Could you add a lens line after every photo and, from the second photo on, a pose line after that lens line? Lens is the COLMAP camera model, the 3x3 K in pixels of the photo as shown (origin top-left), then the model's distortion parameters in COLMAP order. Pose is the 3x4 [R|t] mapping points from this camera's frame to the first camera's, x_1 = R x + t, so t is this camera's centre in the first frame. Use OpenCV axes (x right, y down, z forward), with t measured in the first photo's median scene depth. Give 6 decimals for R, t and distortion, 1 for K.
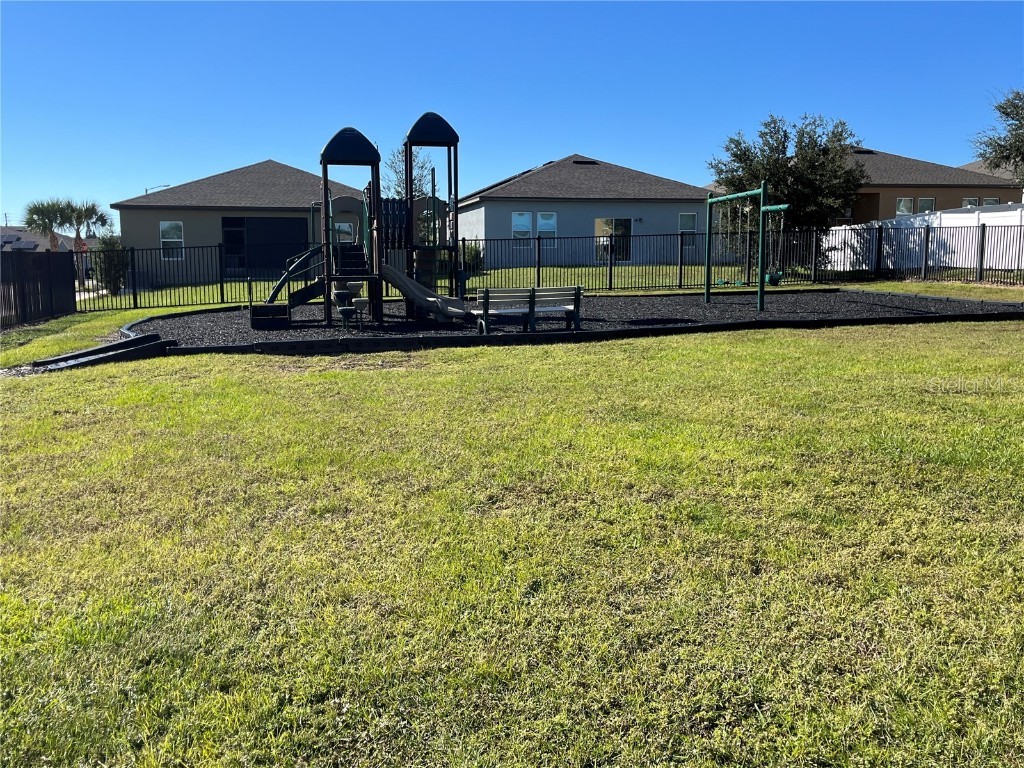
lens RADIAL K [[905.0, 0, 512.0], [0, 905.0, 384.0], [0, 0, 1]] dist [0.045836, -0.010148]
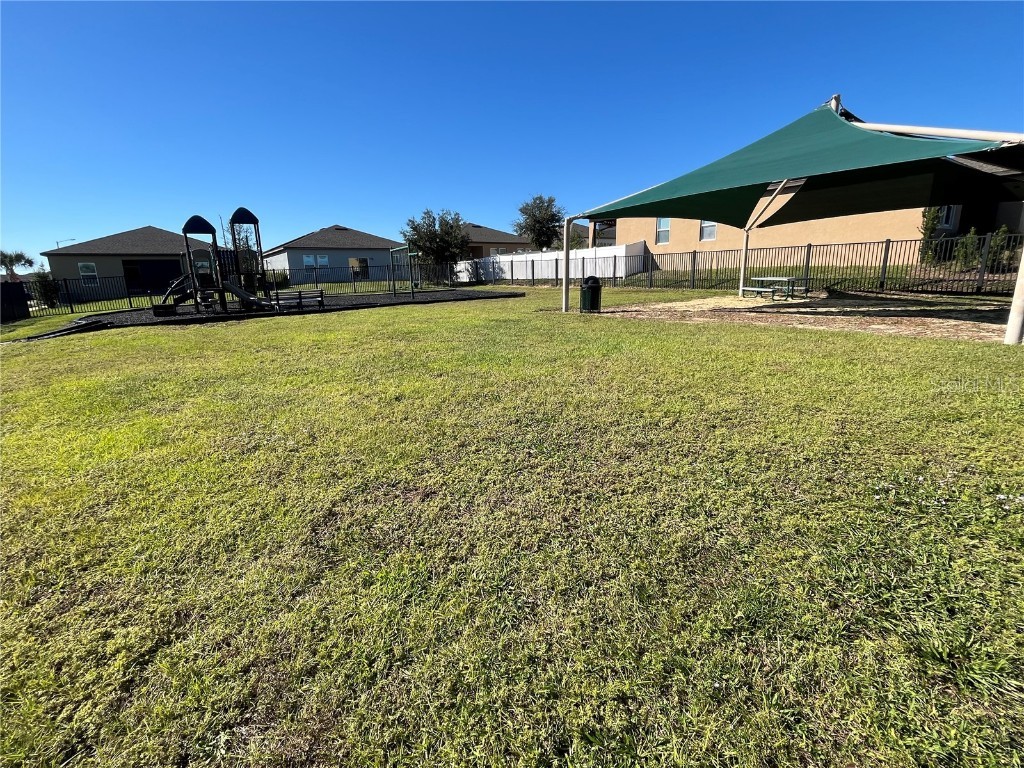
lens RADIAL K [[462.9, 0, 508.9], [0, 462.9, 390.4], [0, 0, 1]] dist [0.000276, -0.000116]
pose [[0.928108, -0.110162, 0.355640, 0.037510], [0.073949, 0.990736, 0.113906, 0.025697], [-0.364893, -0.079418, 0.927656, -0.156015]]
